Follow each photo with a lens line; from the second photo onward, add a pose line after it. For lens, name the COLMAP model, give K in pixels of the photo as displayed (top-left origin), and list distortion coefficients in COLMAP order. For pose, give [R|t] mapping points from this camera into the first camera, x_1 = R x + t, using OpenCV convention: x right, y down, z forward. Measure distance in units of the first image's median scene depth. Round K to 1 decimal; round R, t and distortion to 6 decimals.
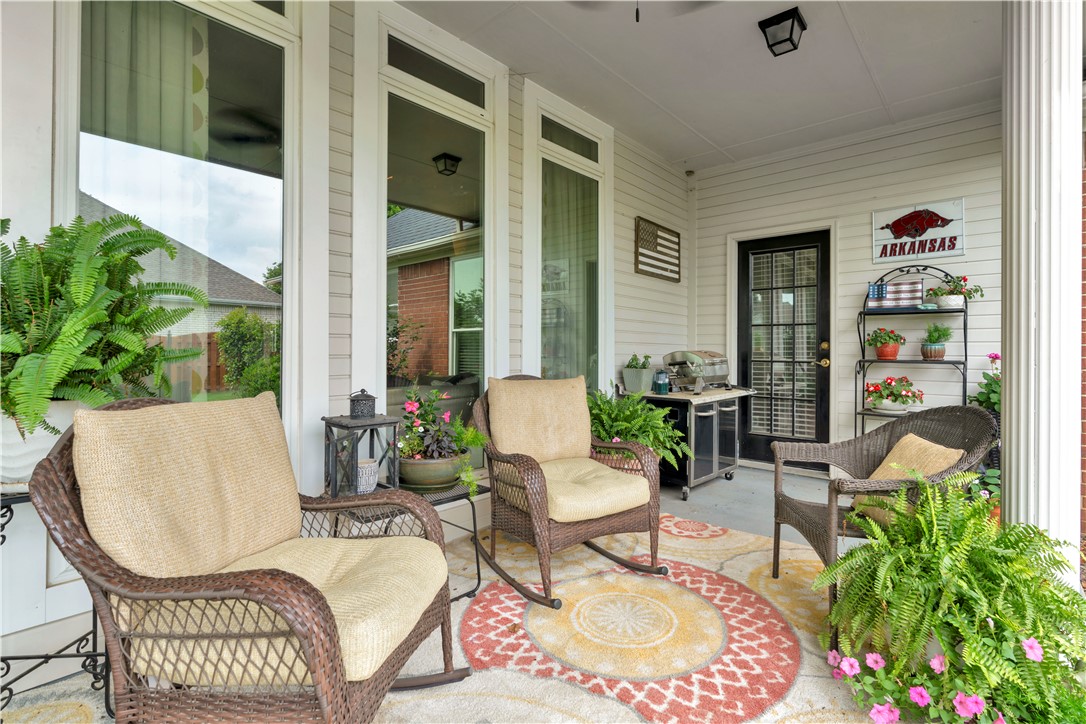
lens RADIAL K [[493.8, 0, 541.9], [0, 493.8, 358.2], [0, 0, 1]] dist [-0.000725, 0.000374]
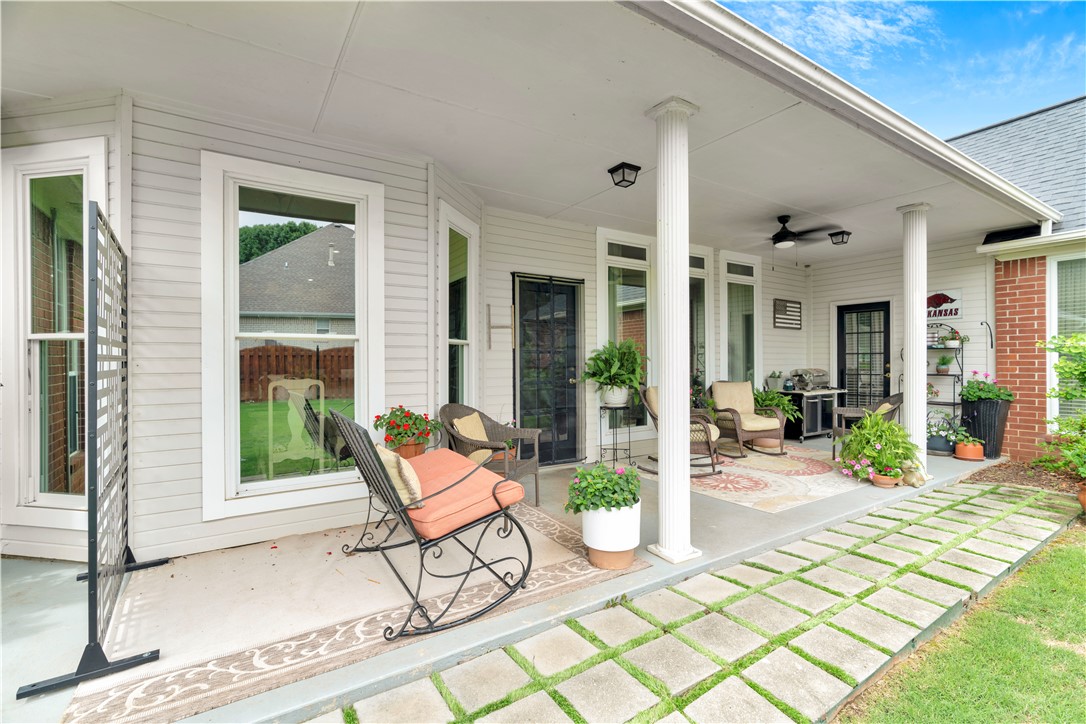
lens RADIAL K [[493.8, 0, 546.4], [0, 493.8, 359.1], [0, 0, 1]] dist [-0.000725, 0.000374]
pose [[0.968967, -0.005539, -0.247128, -0.211802], [0.002344, 0.999910, -0.013220, -0.031451], [0.247179, 0.012230, 0.968893, -1.174626]]
